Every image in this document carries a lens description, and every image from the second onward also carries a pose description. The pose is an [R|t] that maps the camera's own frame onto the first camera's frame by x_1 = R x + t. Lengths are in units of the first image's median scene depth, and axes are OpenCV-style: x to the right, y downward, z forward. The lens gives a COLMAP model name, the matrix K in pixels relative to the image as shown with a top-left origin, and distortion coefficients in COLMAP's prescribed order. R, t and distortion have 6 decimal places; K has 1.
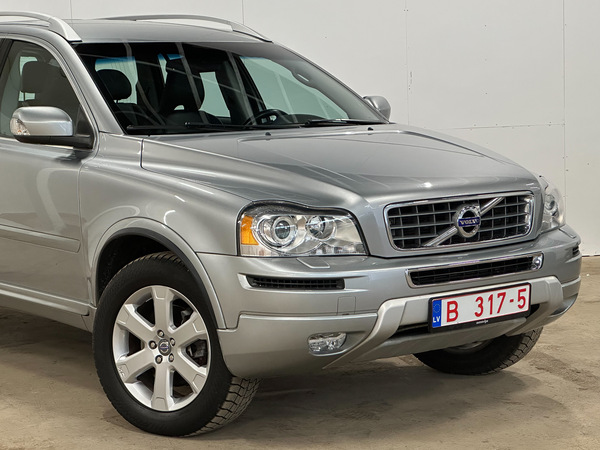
lens RADIAL K [[1629.8, 0, 299.9], [0, 1629.8, 224.6], [0, 0, 1]] dist [-0.338404, 0.000000]
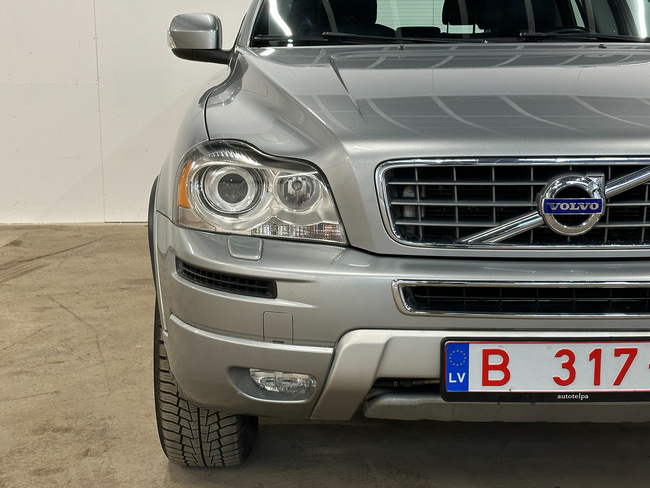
lens RADIAL K [[1100.4, 0, 321.0], [0, 1100.4, 239.2], [0, 0, 1]] dist [0.177853, 0.000000]
pose [[0.799974, 0.123531, -0.587181, 0.255250], [-0.081038, 0.991856, 0.098261, -0.020354], [0.594538, -0.031022, 0.803469, 0.661066]]
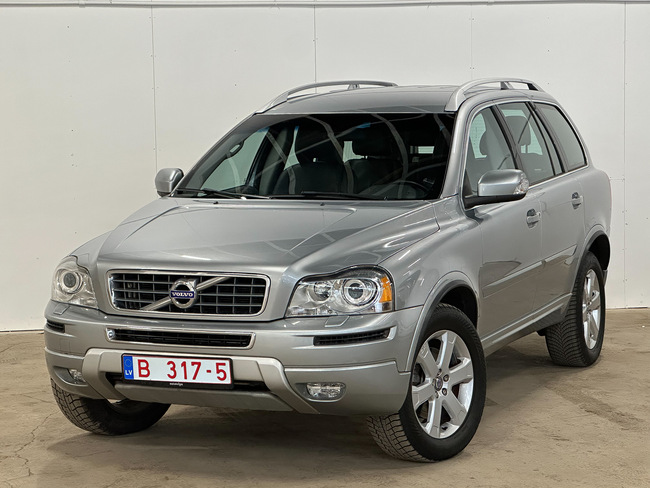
lens RADIAL K [[1600.0, 0, 320.7], [0, 1600.0, 261.2], [0, 0, 1]] dist [0.278750, 0.000000]
pose [[0.488826, 0.114558, -0.864827, 1.122510], [-0.081257, 0.993010, 0.085608, -0.129170], [0.868589, 0.028426, 0.494718, 0.532969]]
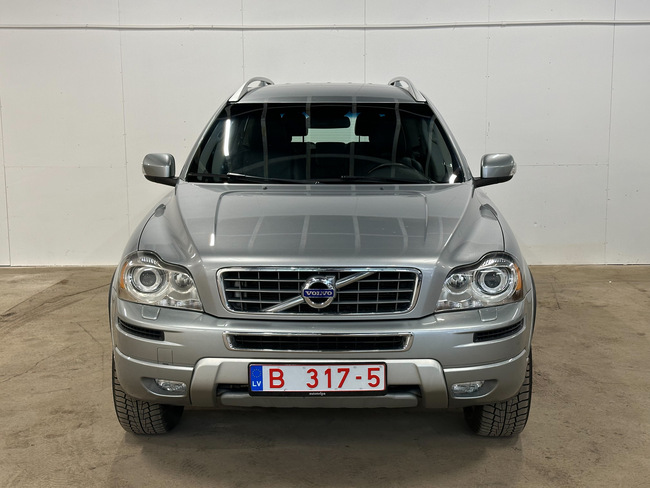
lens RADIAL K [[915.5, 0, 320.6], [0, 915.5, 245.6], [0, 0, 1]] dist [0.140834, 0.000000]
pose [[0.785389, 0.118728, -0.607510, 0.452389], [-0.084424, 0.992808, 0.084885, -0.080583], [0.613218, -0.015379, 0.789764, 0.551862]]
